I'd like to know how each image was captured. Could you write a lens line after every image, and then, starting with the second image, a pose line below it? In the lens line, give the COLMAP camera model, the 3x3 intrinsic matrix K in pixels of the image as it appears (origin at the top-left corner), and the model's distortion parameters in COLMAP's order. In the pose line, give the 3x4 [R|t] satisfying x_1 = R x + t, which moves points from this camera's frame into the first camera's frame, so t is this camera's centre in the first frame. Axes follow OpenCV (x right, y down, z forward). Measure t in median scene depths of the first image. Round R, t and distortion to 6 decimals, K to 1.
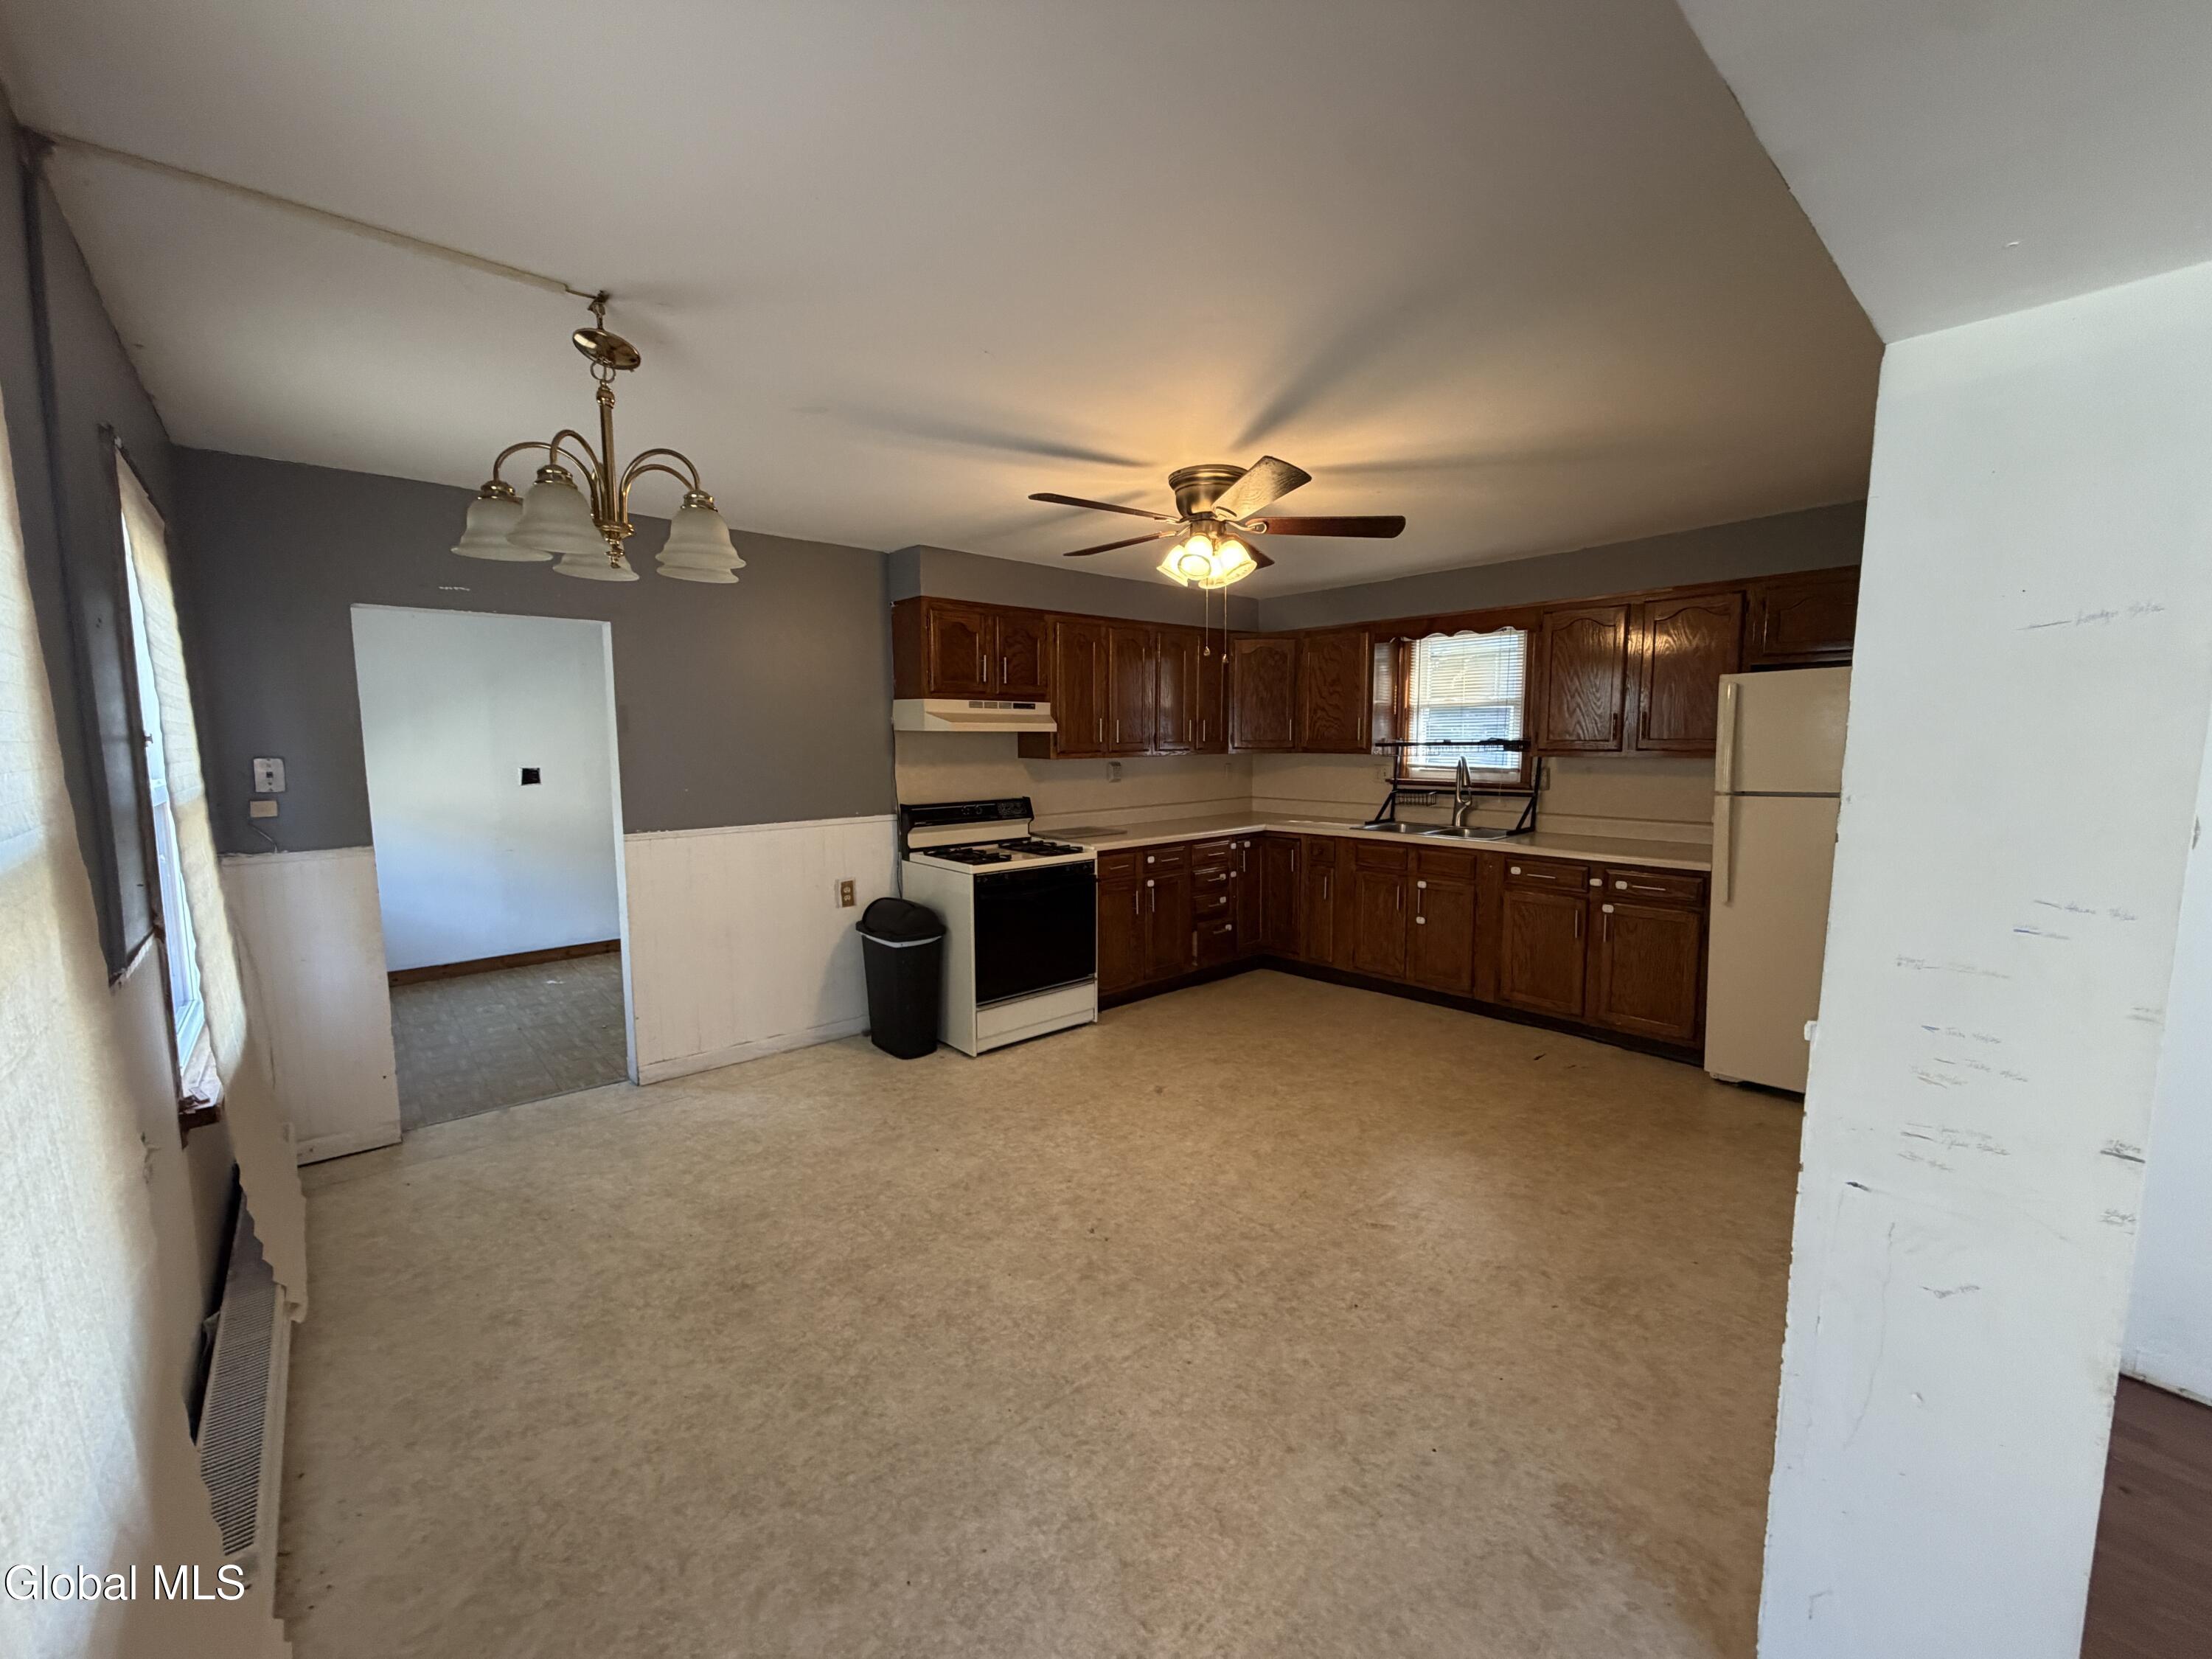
lens RADIAL K [[892.5, 0, 1107.1], [0, 892.5, 826.4], [0, 0, 1]] dist [0.000476, 0.000508]
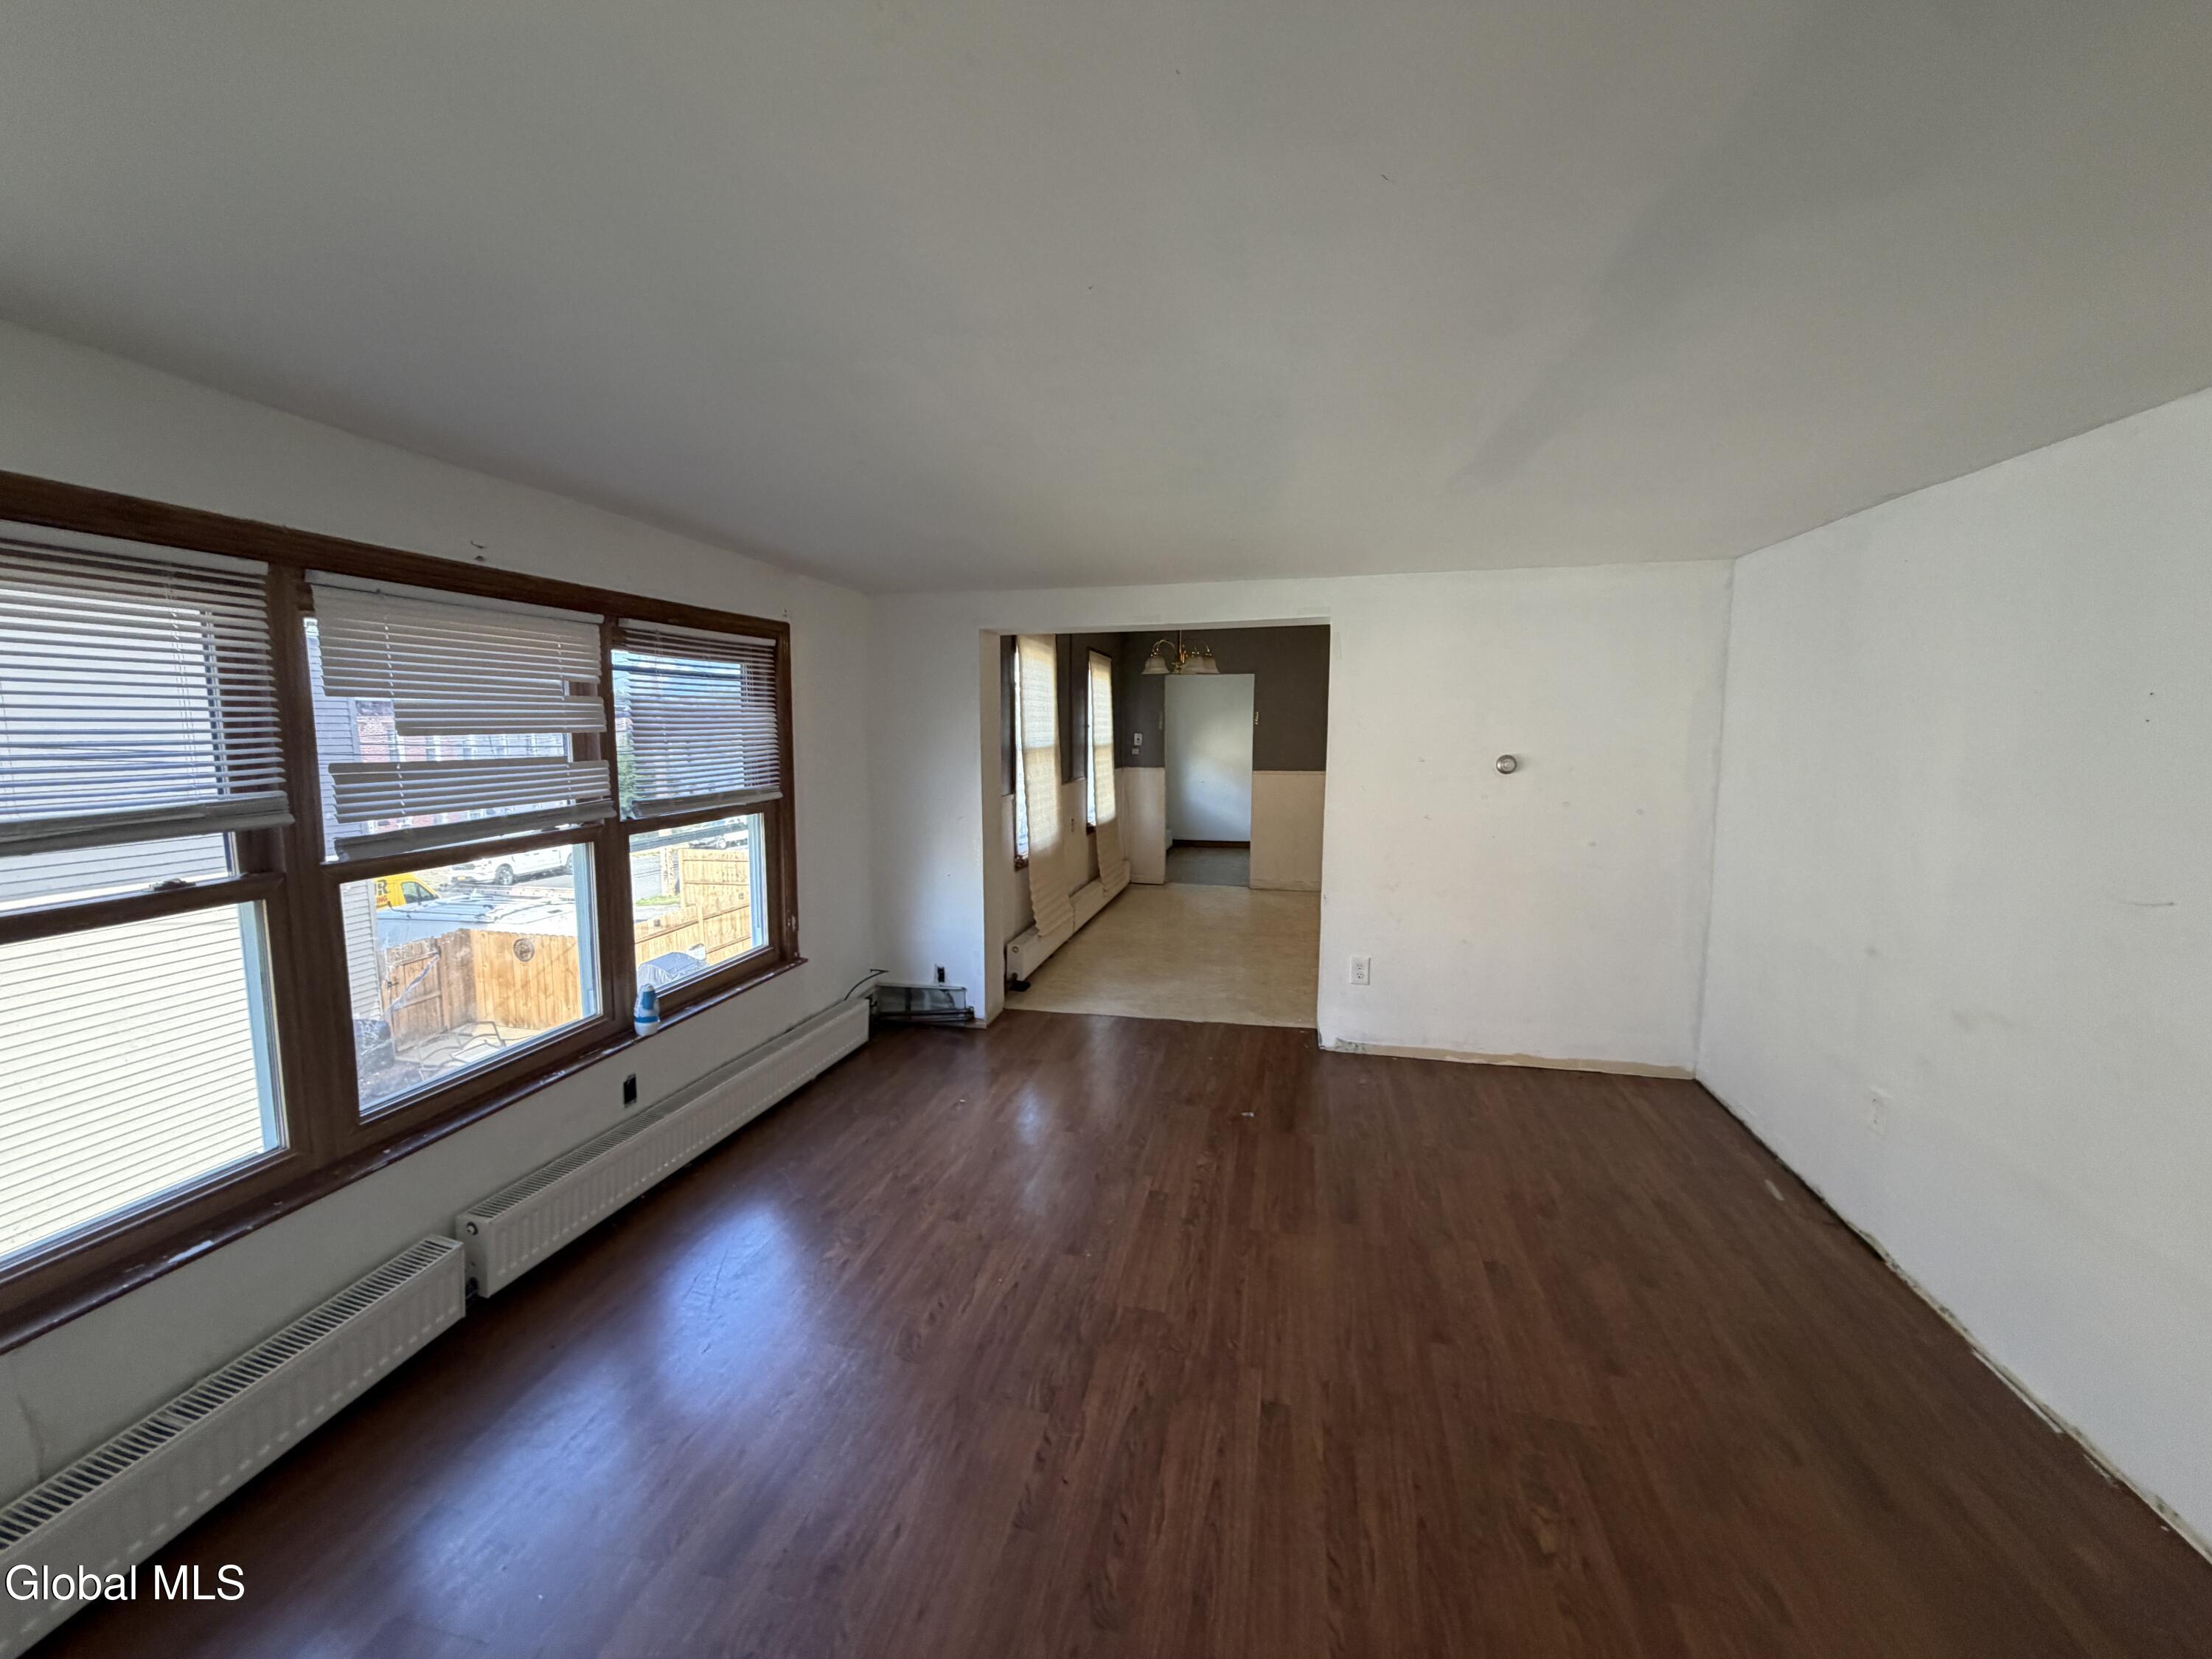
lens RADIAL K [[892.5, 0, 1102.9], [0, 892.5, 826.7], [0, 0, 1]] dist [0.000476, 0.000508]
pose [[0.587132, 0.093998, -0.804015, 0.997953], [-0.081991, 0.995033, 0.056456, 0.051505], [0.805328, 0.032775, 0.591922, -0.575096]]
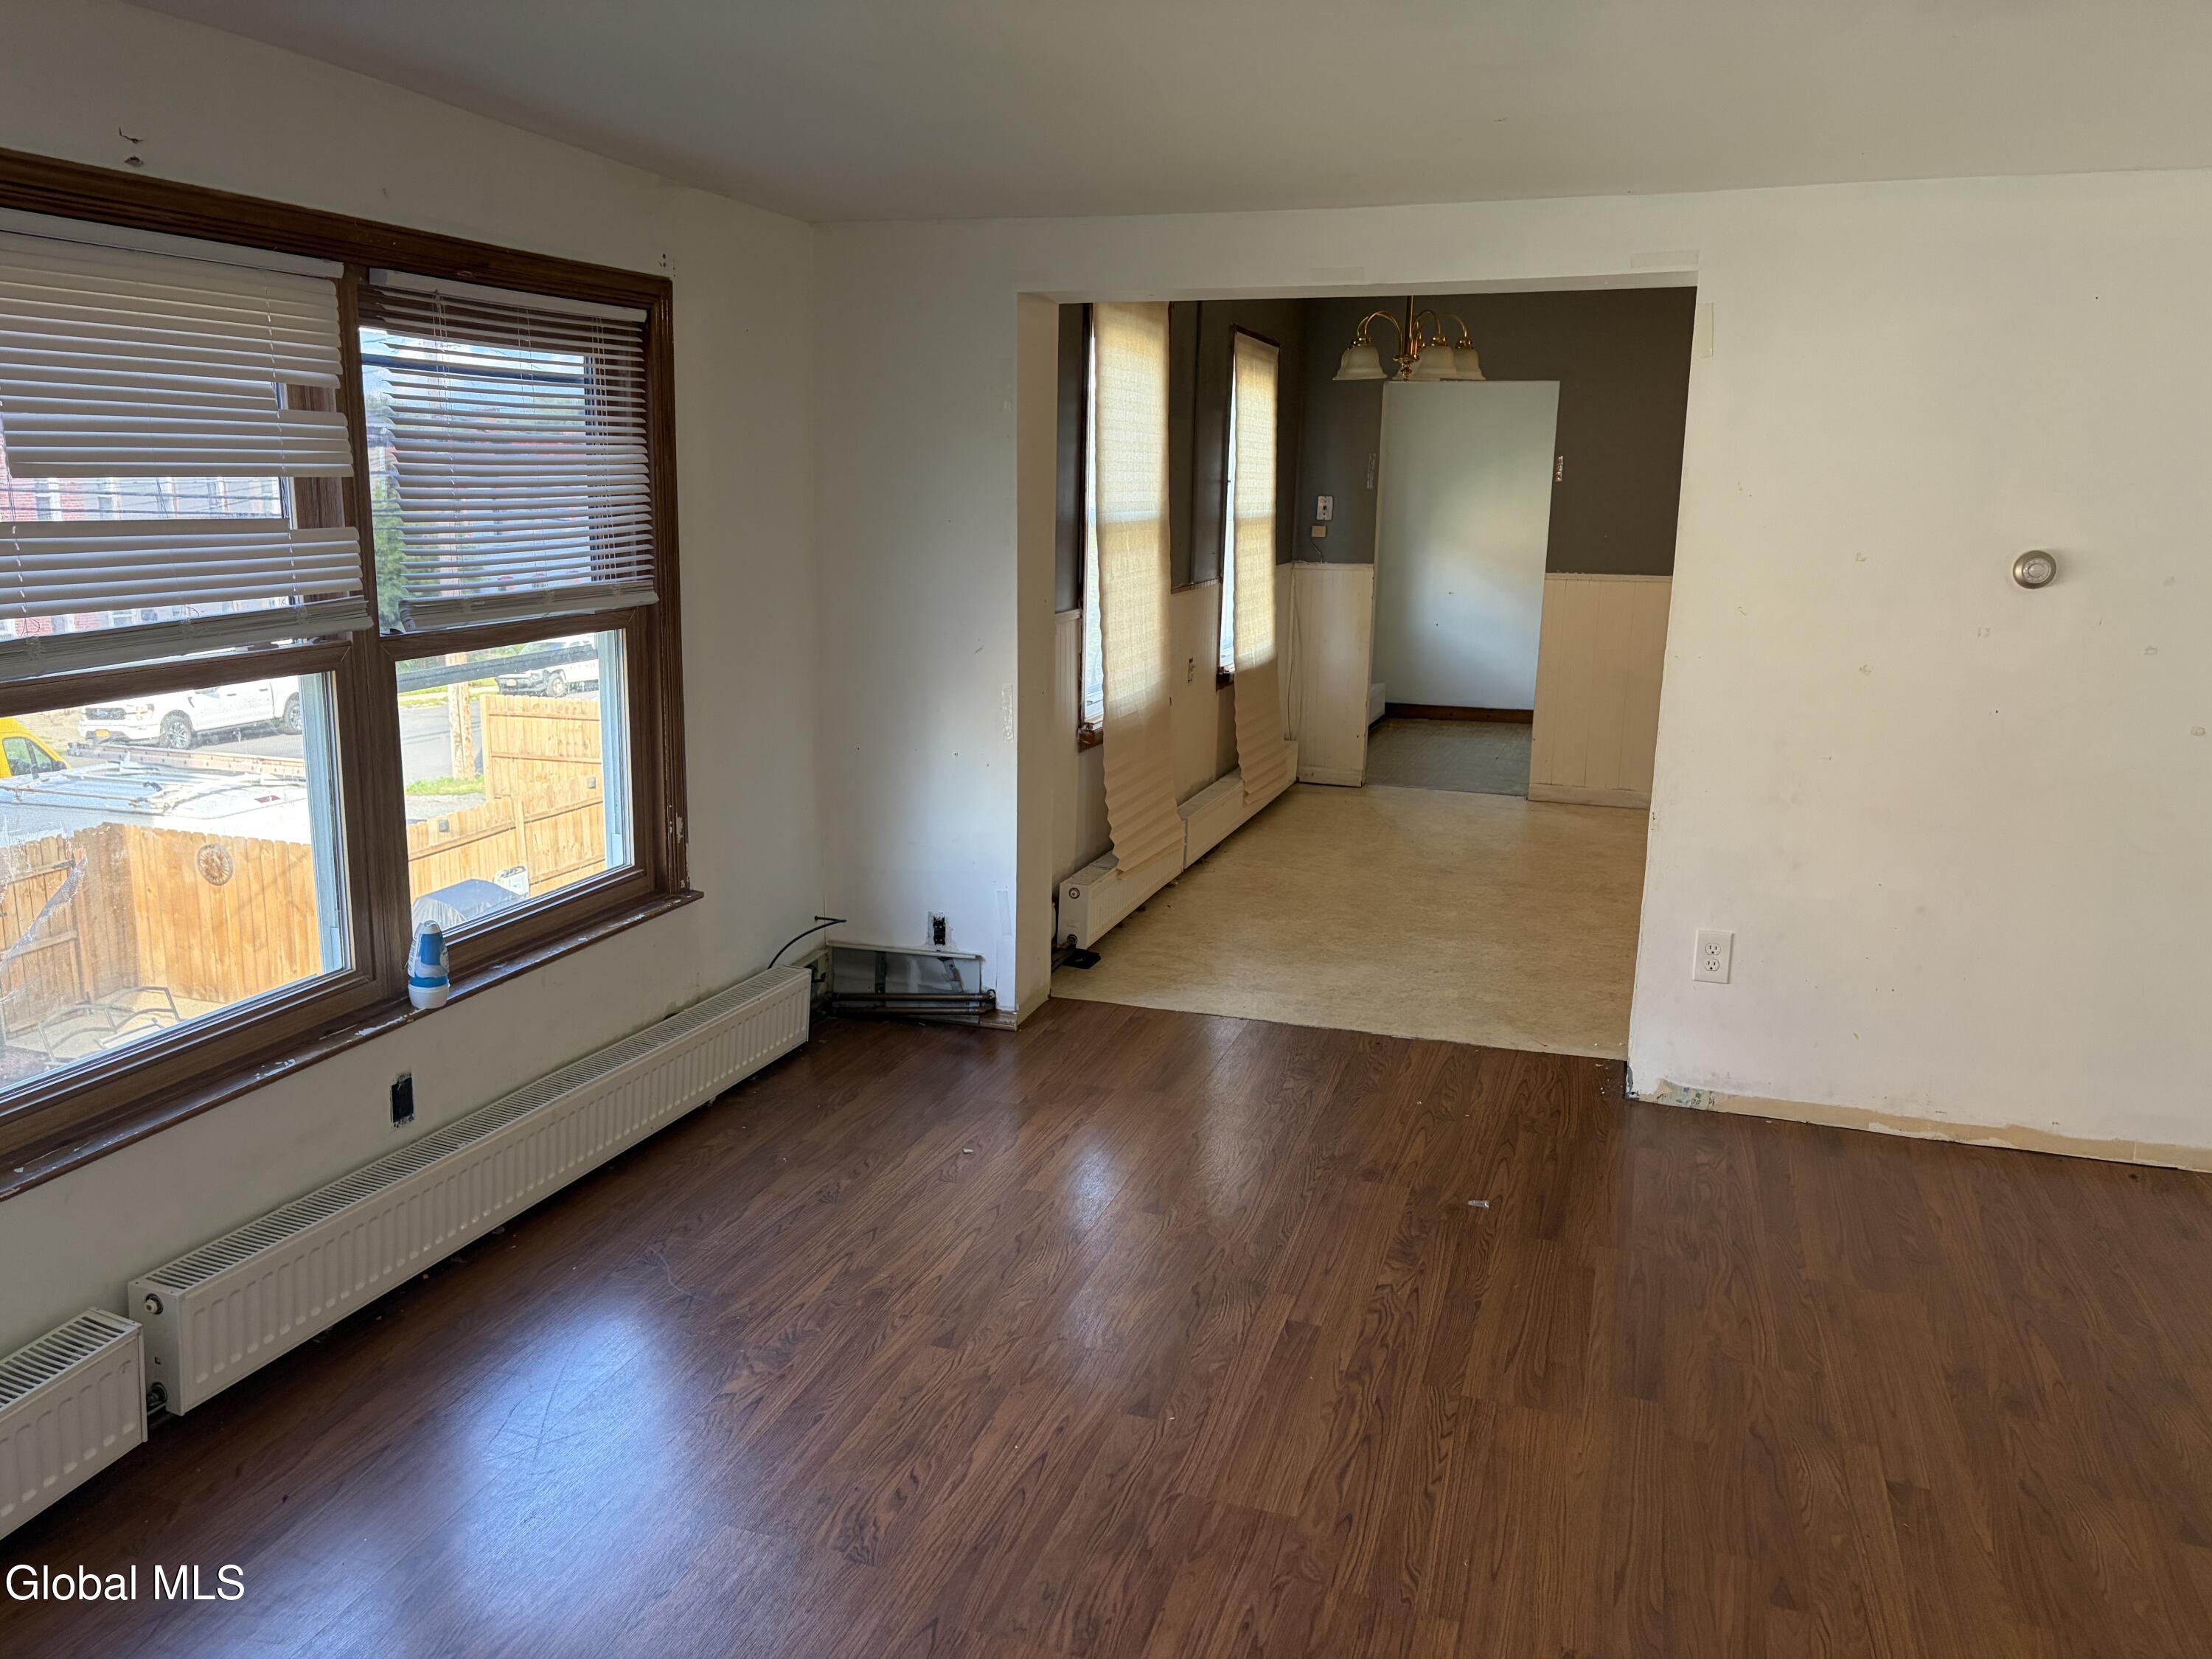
lens RADIAL K [[1692.1, 0, 1100.4], [0, 1692.1, 839.0], [0, 0, 1]] dist [0.050441, -0.054122]
pose [[0.504300, 0.192083, -0.841894, 1.037959], [-0.103956, 0.981360, 0.161632, 0.049830], [0.857249, 0.006009, 0.514868, -0.582067]]
